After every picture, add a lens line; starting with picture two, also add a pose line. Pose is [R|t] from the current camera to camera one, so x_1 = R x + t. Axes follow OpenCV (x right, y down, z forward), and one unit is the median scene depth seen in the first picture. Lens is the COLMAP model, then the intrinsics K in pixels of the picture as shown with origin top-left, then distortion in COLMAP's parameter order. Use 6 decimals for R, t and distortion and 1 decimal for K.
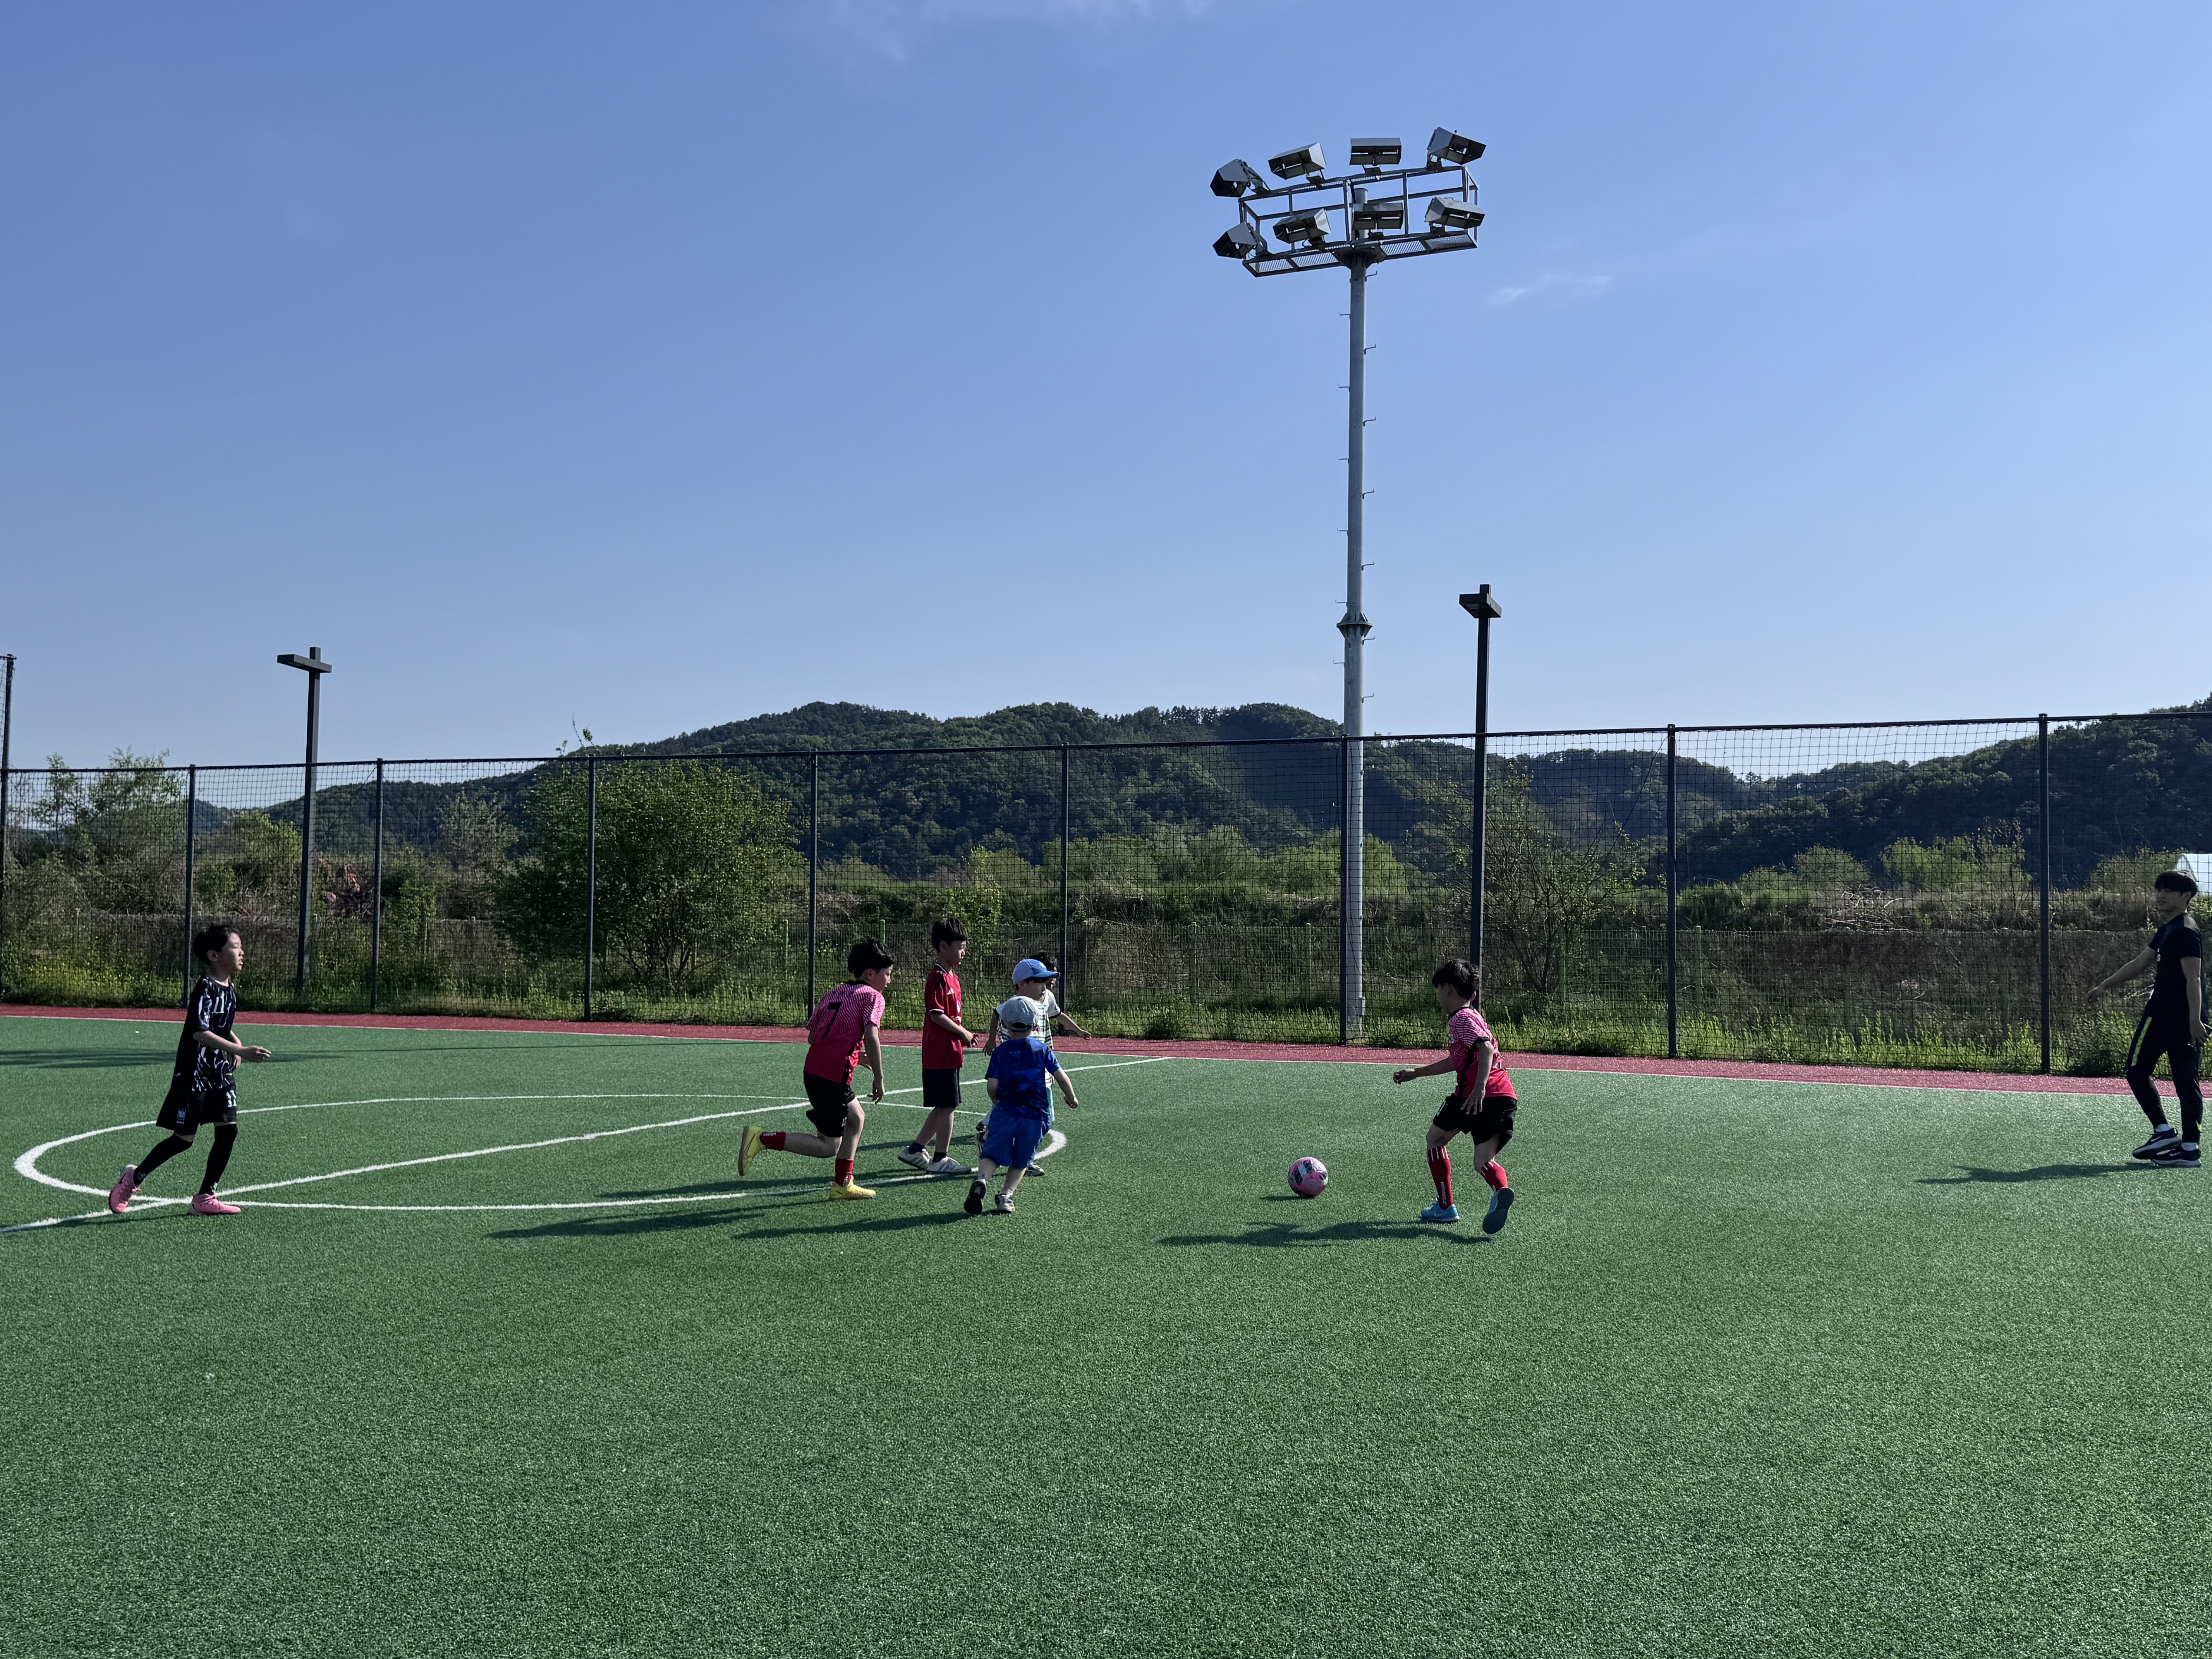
lens RADIAL K [[2014.1, 0, 1126.6], [0, 2014.1, 849.2], [0, 0, 1]] dist [0.194021, -0.421611]
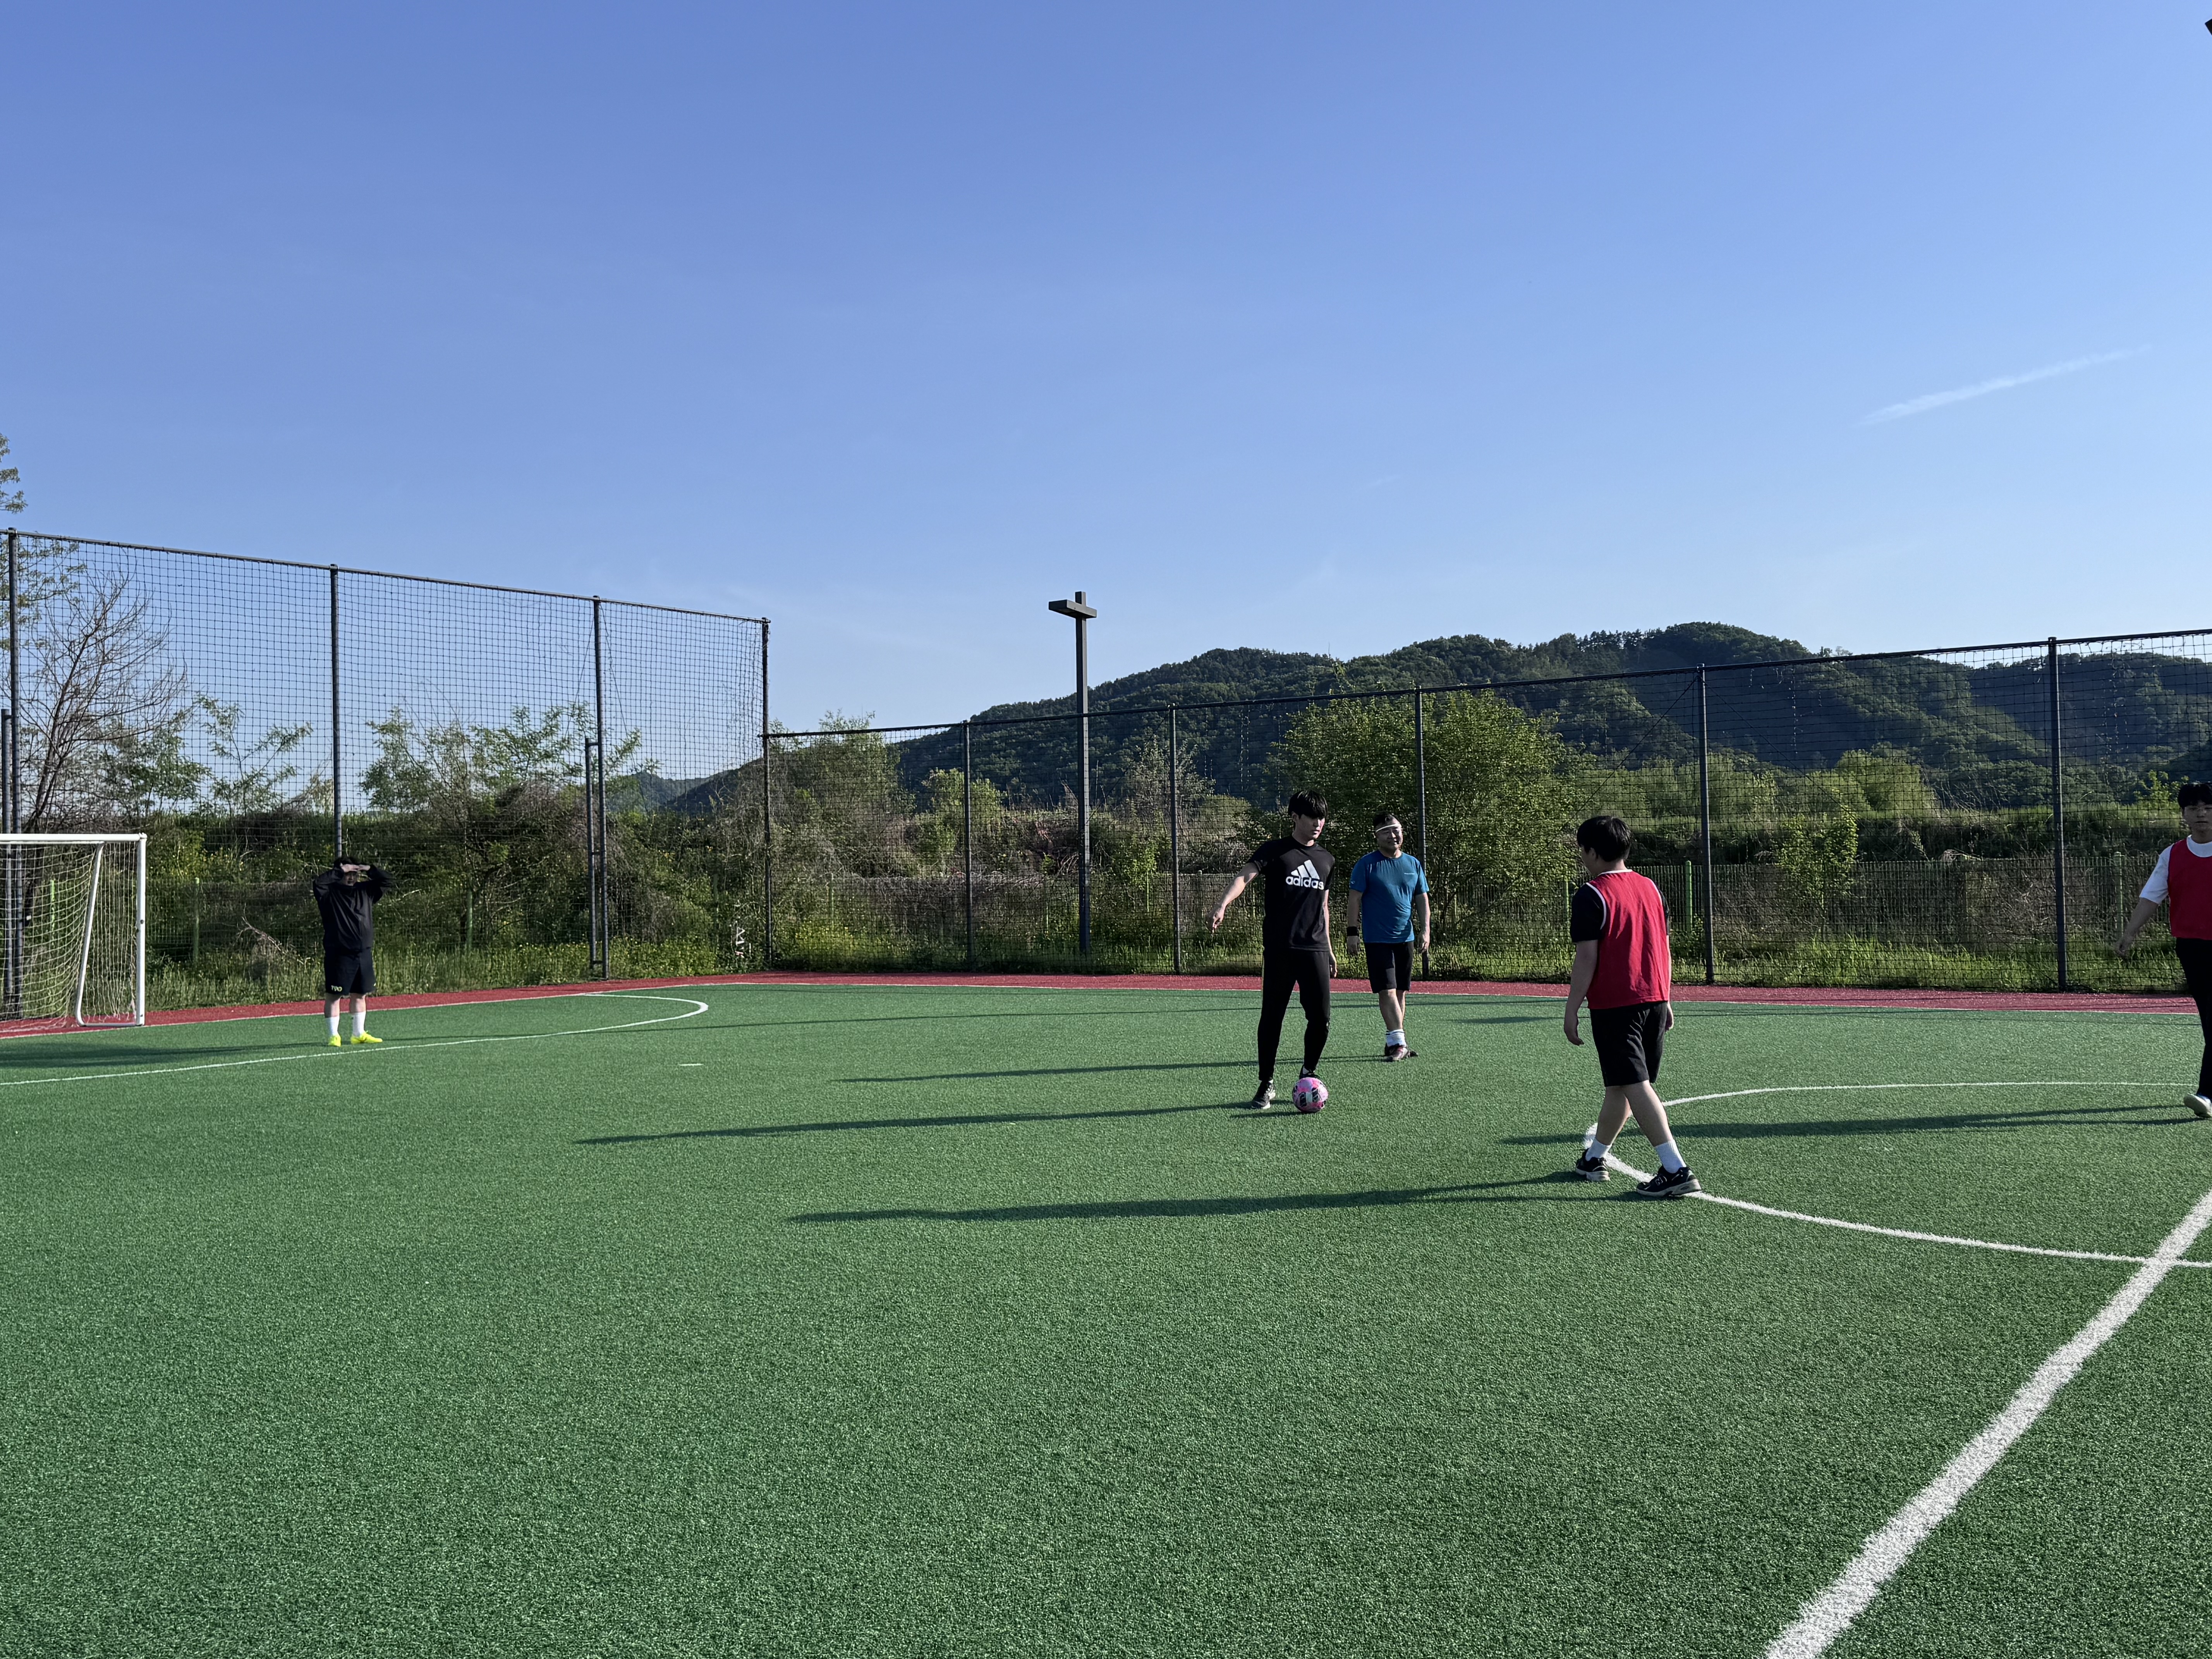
lens RADIAL K [[2047.1, 0, 1104.6], [0, 2047.1, 832.3], [0, 0, 1]] dist [0.204490, -0.444739]
pose [[0.978666, -0.033961, -0.202632, -0.186905], [0.037755, 0.999176, 0.014889, -0.000436], [0.201960, -0.022221, 0.979142, 0.063214]]
